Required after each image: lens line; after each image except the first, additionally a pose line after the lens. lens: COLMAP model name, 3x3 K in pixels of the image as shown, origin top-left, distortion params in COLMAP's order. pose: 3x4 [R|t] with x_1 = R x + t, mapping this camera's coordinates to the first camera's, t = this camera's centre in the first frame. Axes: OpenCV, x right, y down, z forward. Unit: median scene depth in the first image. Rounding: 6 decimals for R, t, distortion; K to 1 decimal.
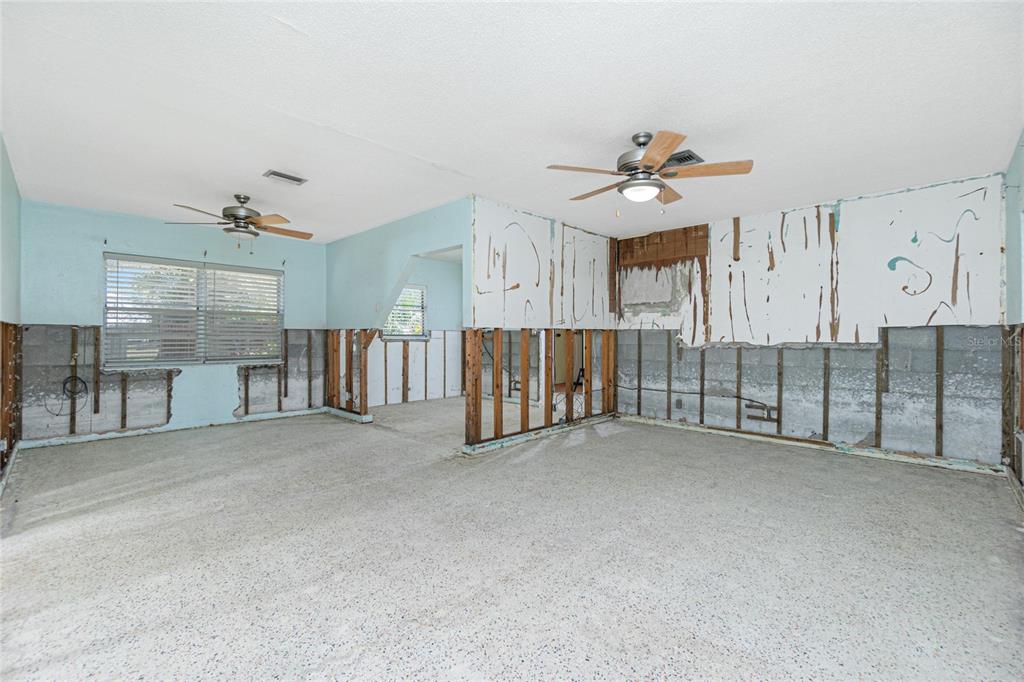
lens RADIAL K [[442.3, 0, 509.9], [0, 442.3, 333.9], [0, 0, 1]] dist [-0.009588, 0.003897]
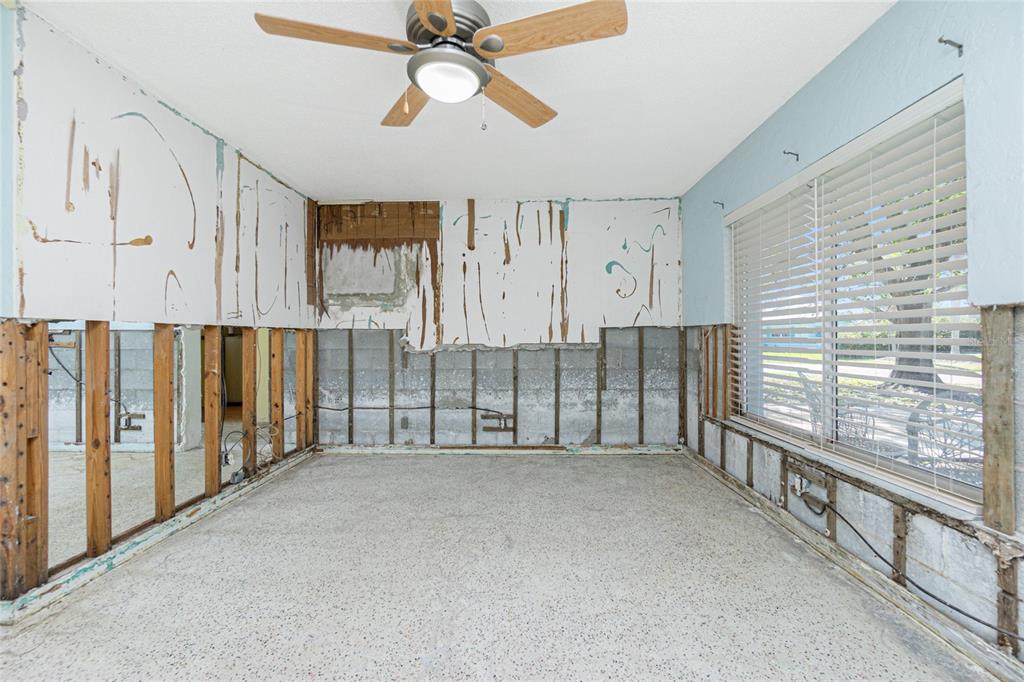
lens RADIAL K [[442.3, 0, 508.4], [0, 442.3, 338.5], [0, 0, 1]] dist [-0.009588, 0.003897]
pose [[0.736348, -0.005305, 0.676582, -0.018999], [0.003061, 0.999985, 0.004510, 0.004164], [-0.676596, -0.001250, 0.736353, 0.320607]]
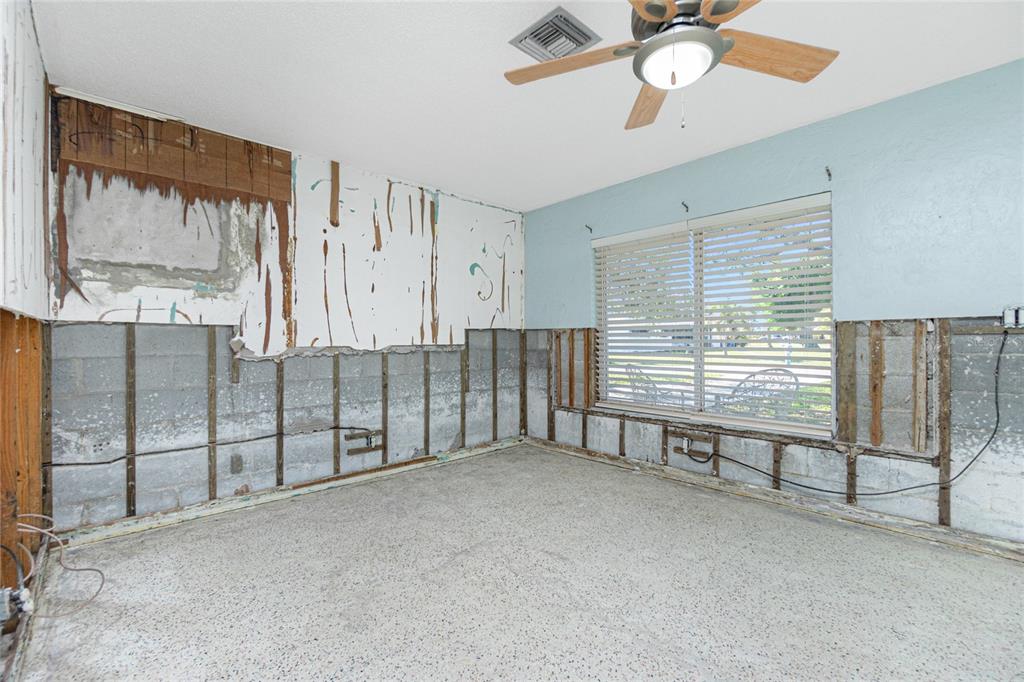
lens RADIAL K [[442.3, 0, 508.1], [0, 442.3, 342.1], [0, 0, 1]] dist [-0.009588, 0.003897]
pose [[0.056851, -0.006158, 0.998364, -0.150851], [-0.000720, 0.999980, 0.006209, 0.007567], [-0.998382, -0.001072, 0.056845, 0.710482]]
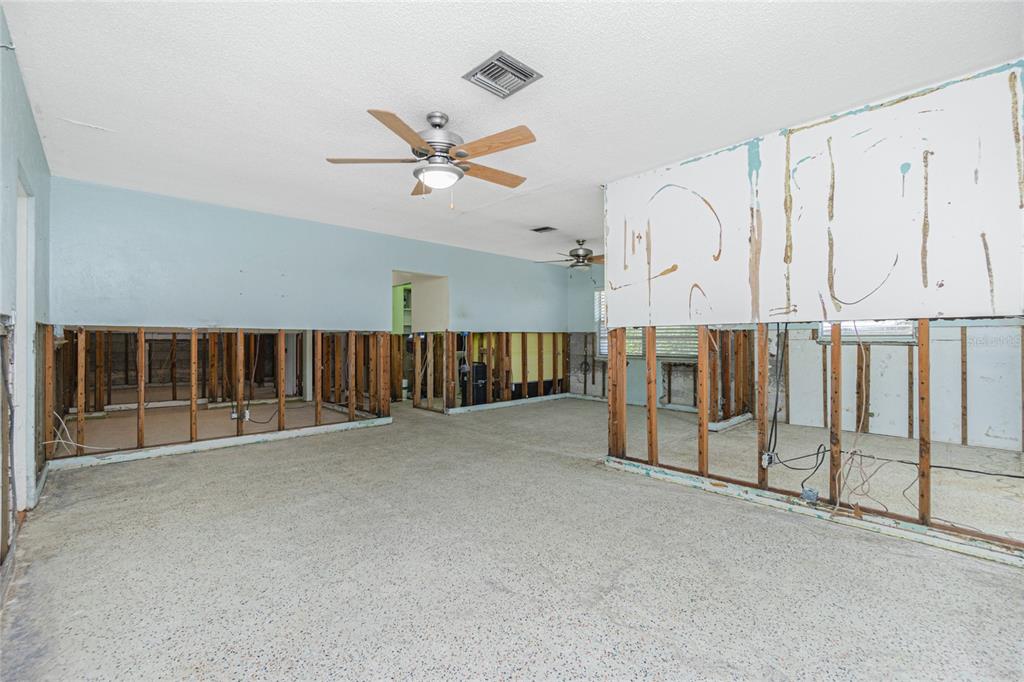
lens RADIAL K [[442.3, 0, 505.4], [0, 442.3, 334.9], [0, 0, 1]] dist [-0.009588, 0.003897]
pose [[-0.048896, -0.011279, -0.998740, 0.725479], [0.007235, 0.999906, -0.011646, 0.008581], [0.998778, -0.007795, -0.048810, 0.714430]]
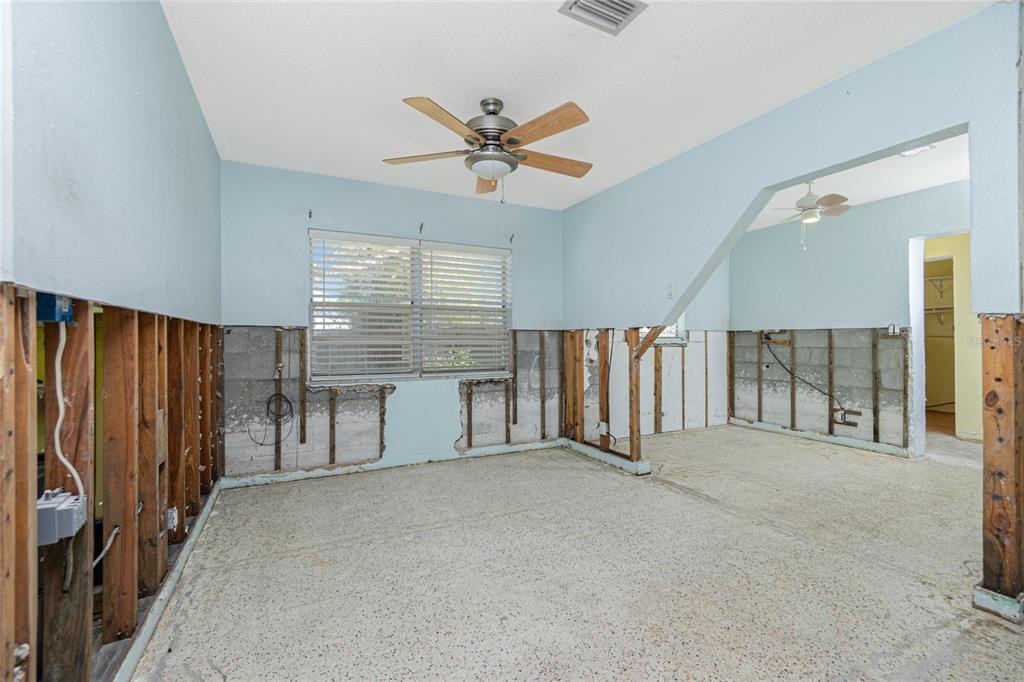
lens RADIAL K [[442.3, 0, 509.8], [0, 442.3, 341.4], [0, 0, 1]] dist [-0.009588, 0.003897]
pose [[0.943242, -0.005514, -0.332060, -0.338583], [0.007603, 0.999959, 0.004990, 0.005375], [0.332018, -0.007232, 0.943245, 0.388397]]
